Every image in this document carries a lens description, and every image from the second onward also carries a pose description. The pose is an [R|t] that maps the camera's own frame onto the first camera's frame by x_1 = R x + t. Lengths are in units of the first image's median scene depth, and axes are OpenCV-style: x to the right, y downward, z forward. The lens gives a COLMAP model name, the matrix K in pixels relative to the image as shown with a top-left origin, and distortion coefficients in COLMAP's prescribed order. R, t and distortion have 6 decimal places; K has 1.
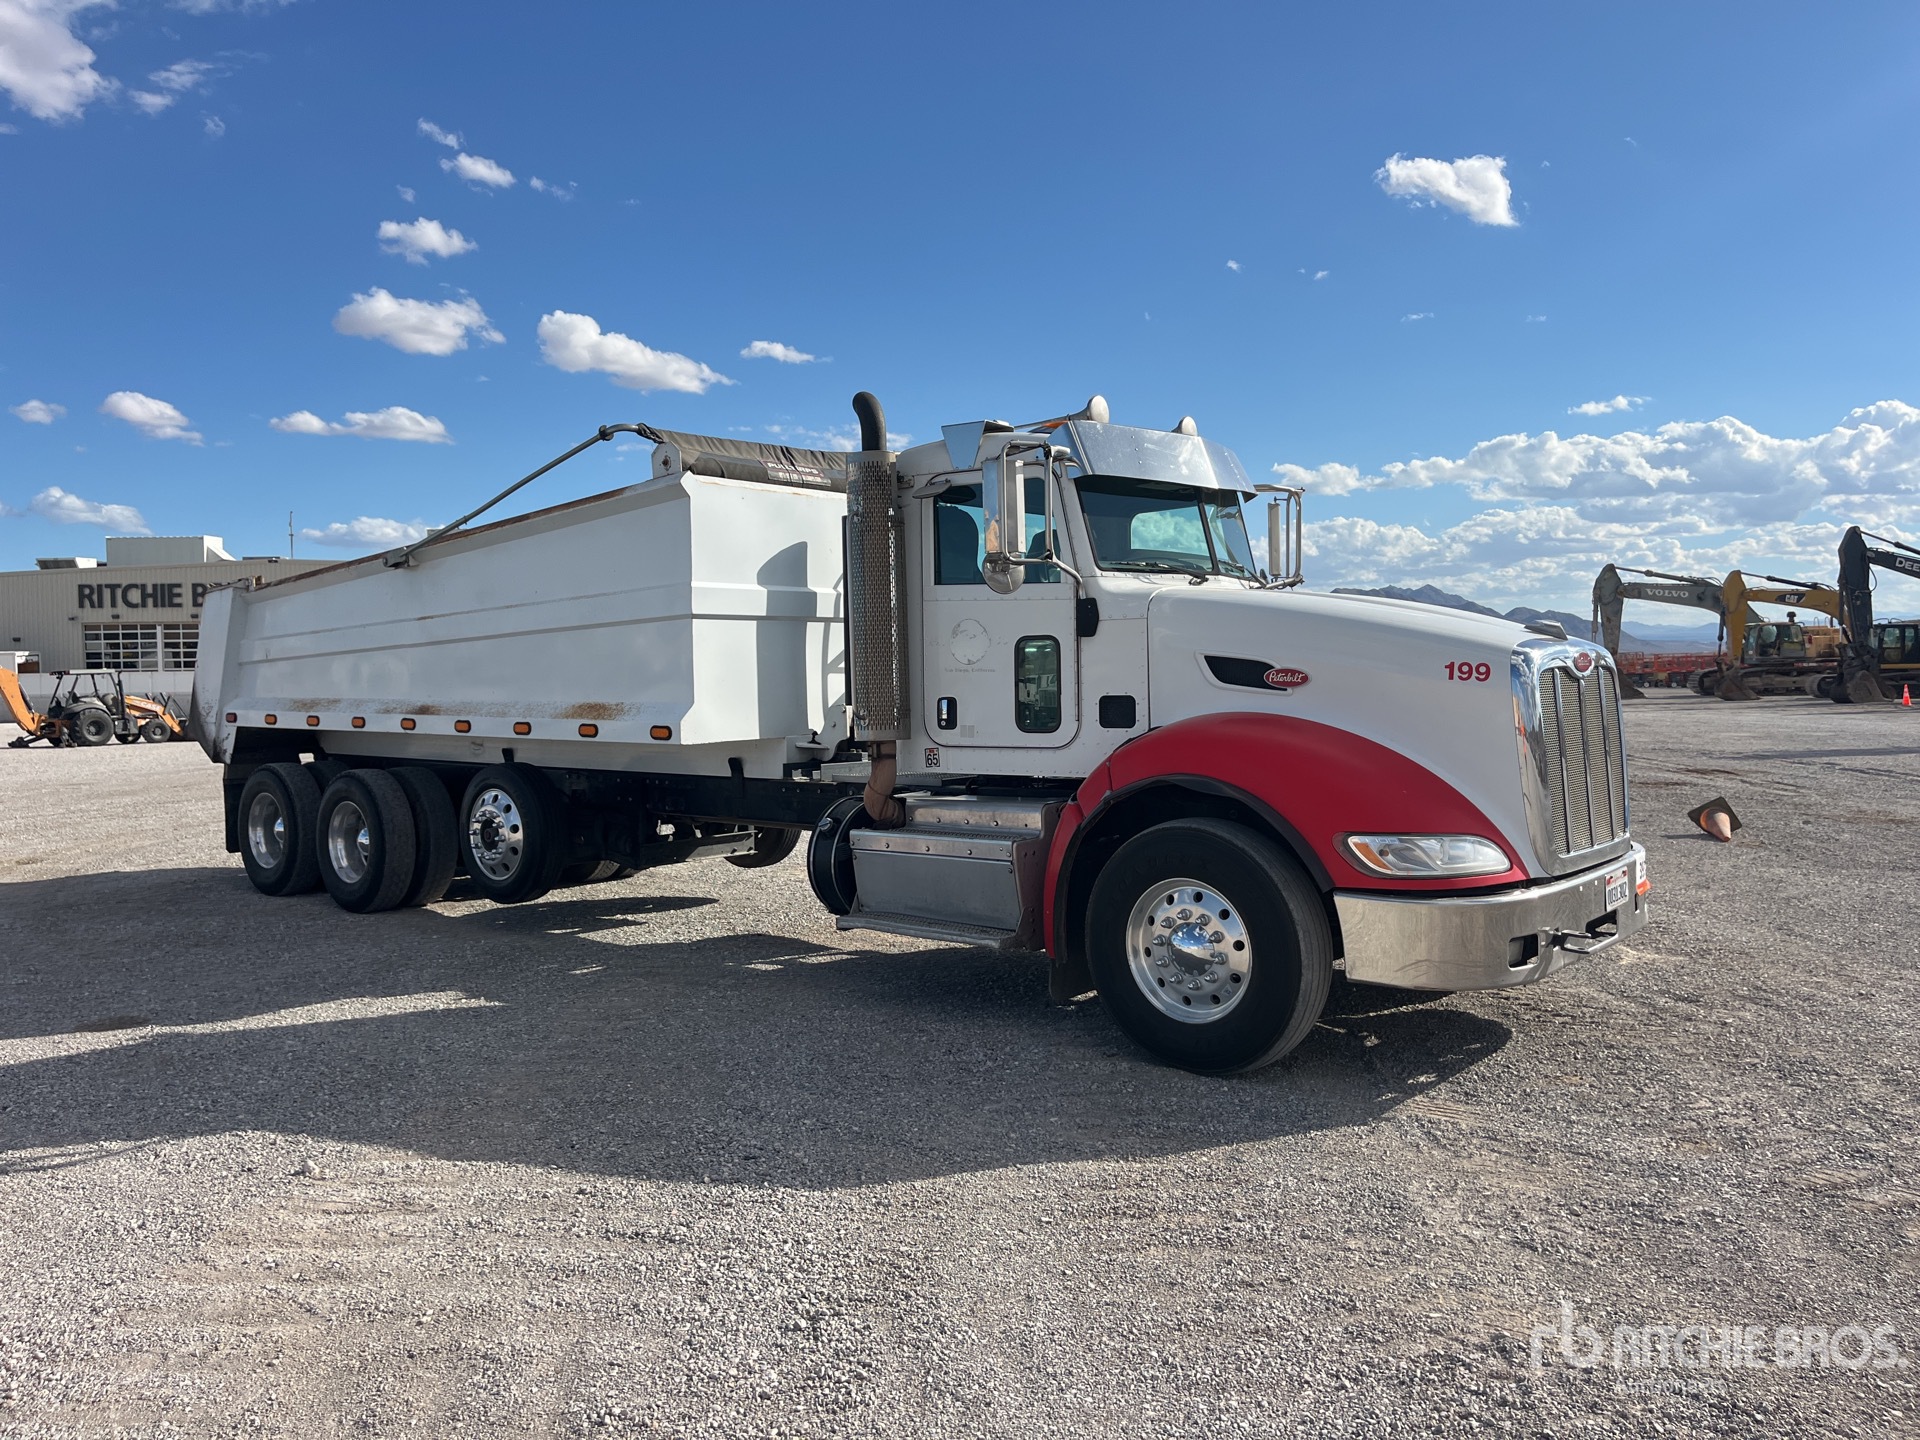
lens RADIAL K [[1427.9, 0, 960.0], [0, 1427.9, 720.0], [0, 0, 1]] dist [0.004278, -0.000736]
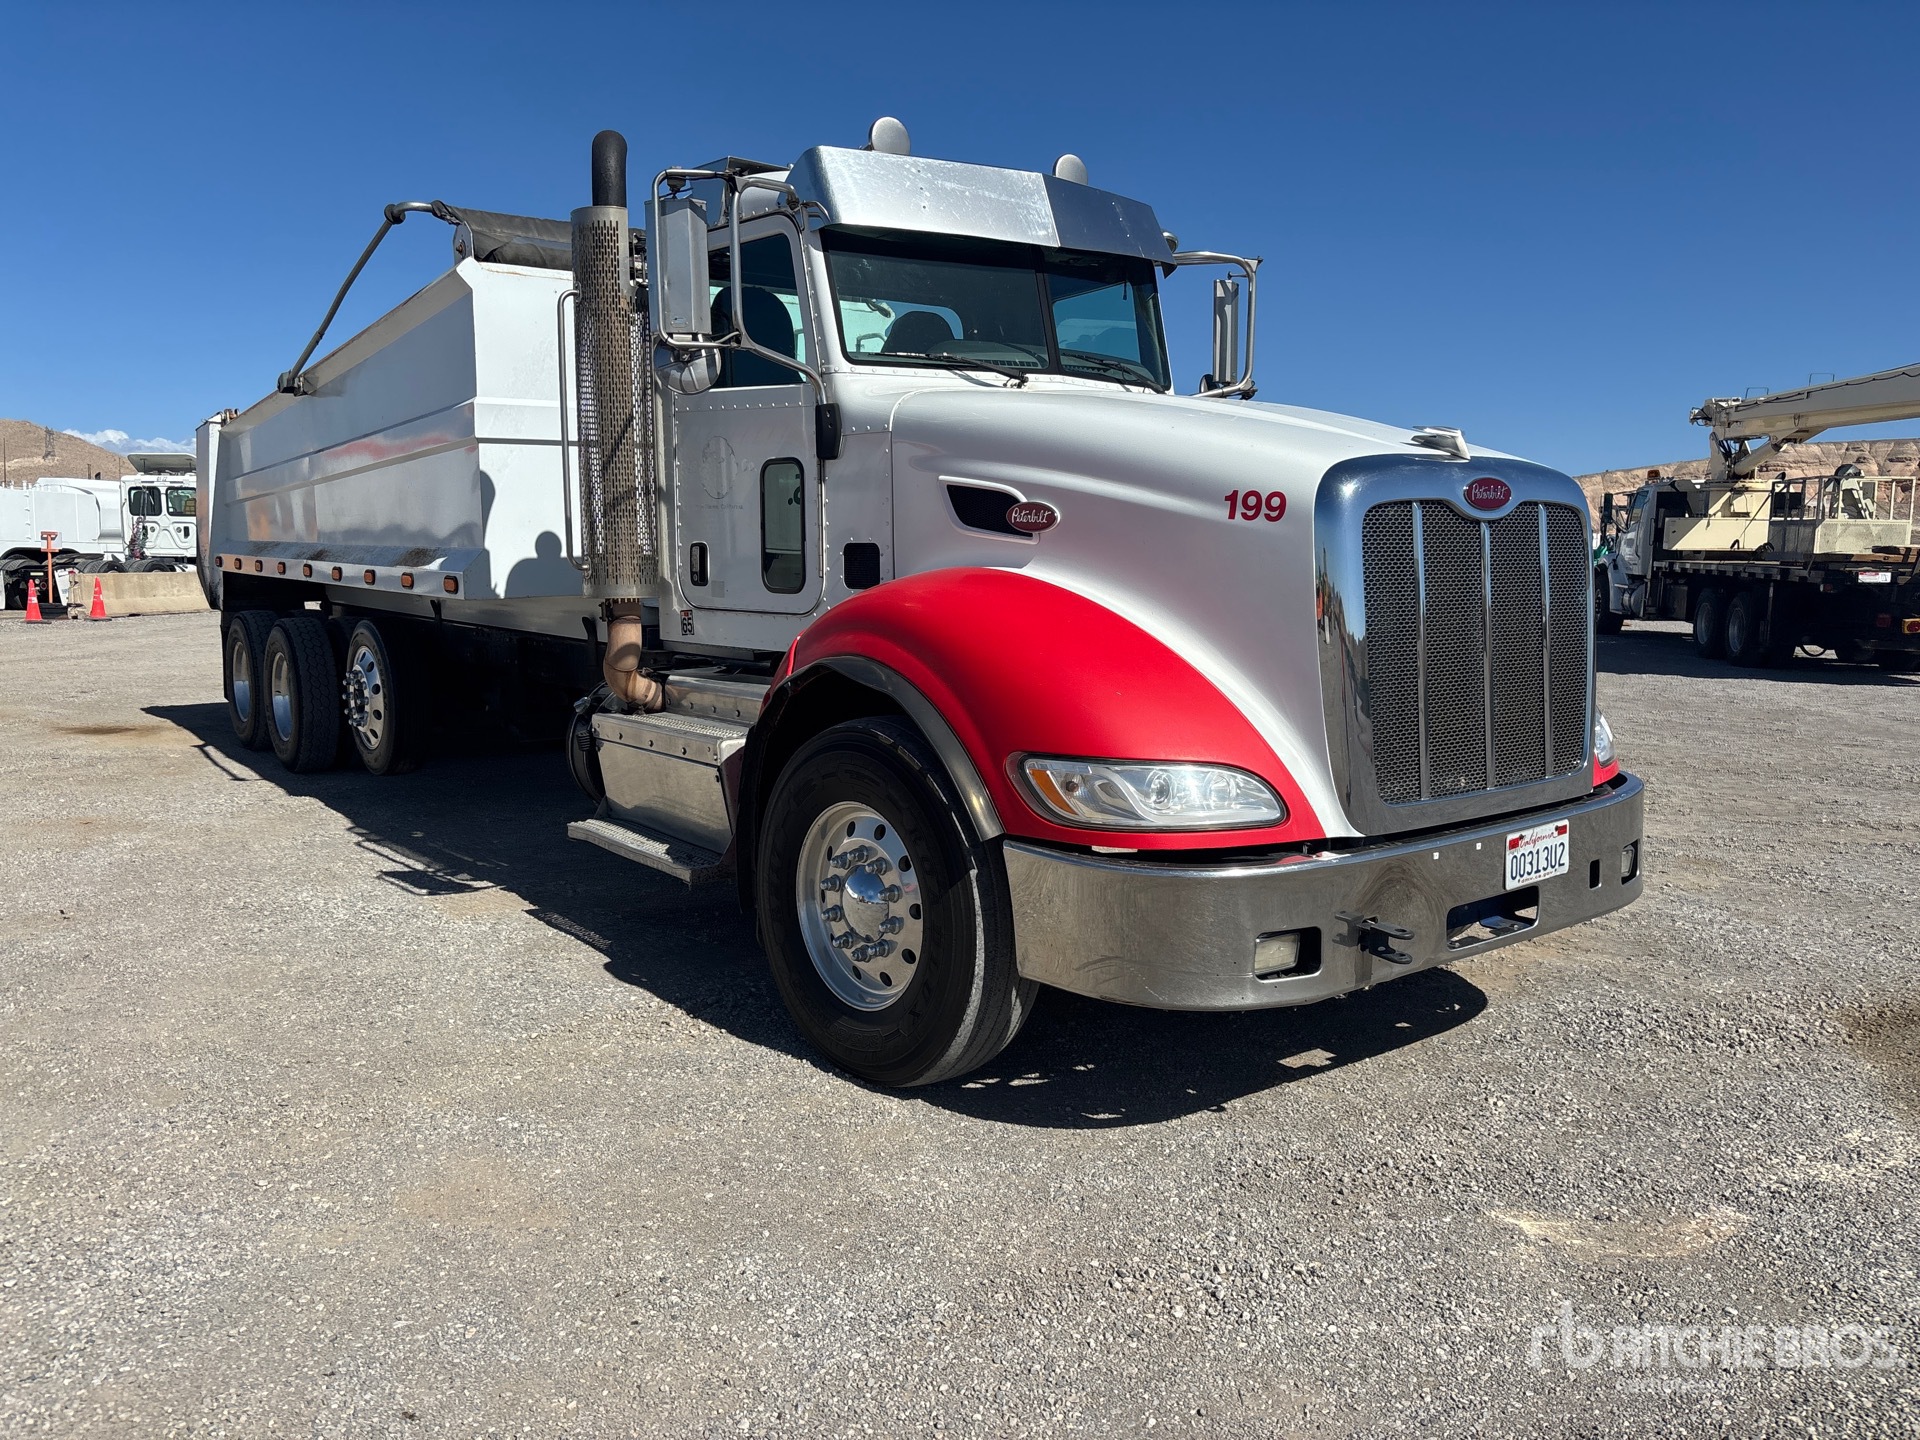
lens RADIAL K [[1468.5, 0, 920.6], [0, 1468.5, 735.1], [0, 0, 1]] dist [0.003514, -0.008608]
pose [[0.973479, 0.041551, -0.224971, 0.303725], [-0.017615, 0.994063, 0.107375, -0.000393], [0.228097, -0.100565, 0.968431, 0.276026]]
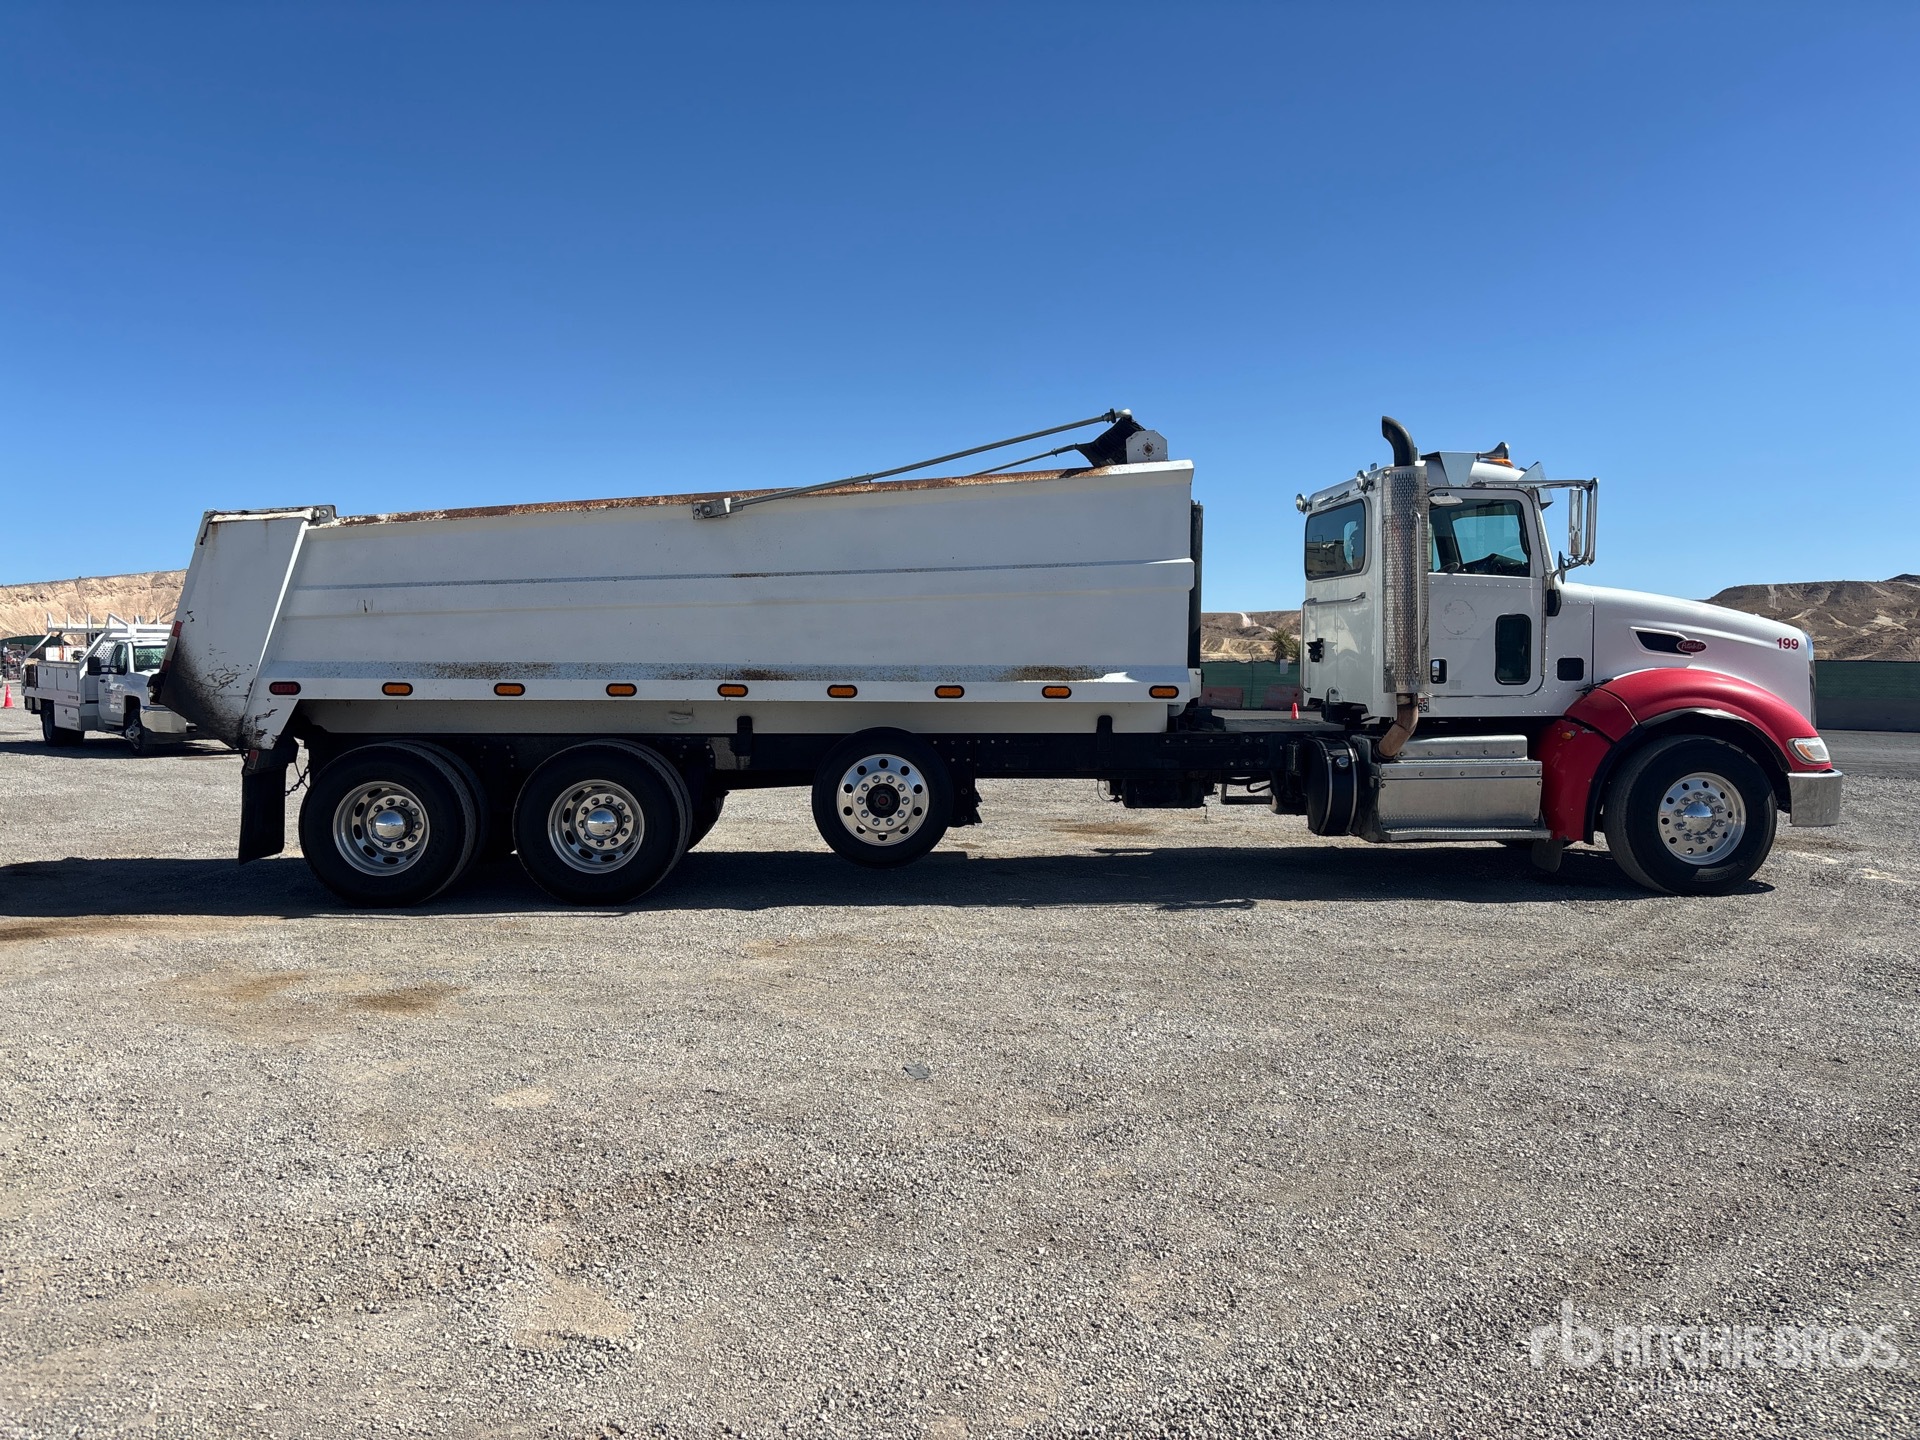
lens RADIAL K [[1468.5, 0, 920.6], [0, 1468.5, 735.1], [0, 0, 1]] dist [0.003514, -0.008608]
pose [[0.723621, -0.033282, 0.689394, -1.387795], [0.014067, 0.999340, 0.033479, 0.002498], [-0.690054, -0.014528, 0.723612, 0.361305]]
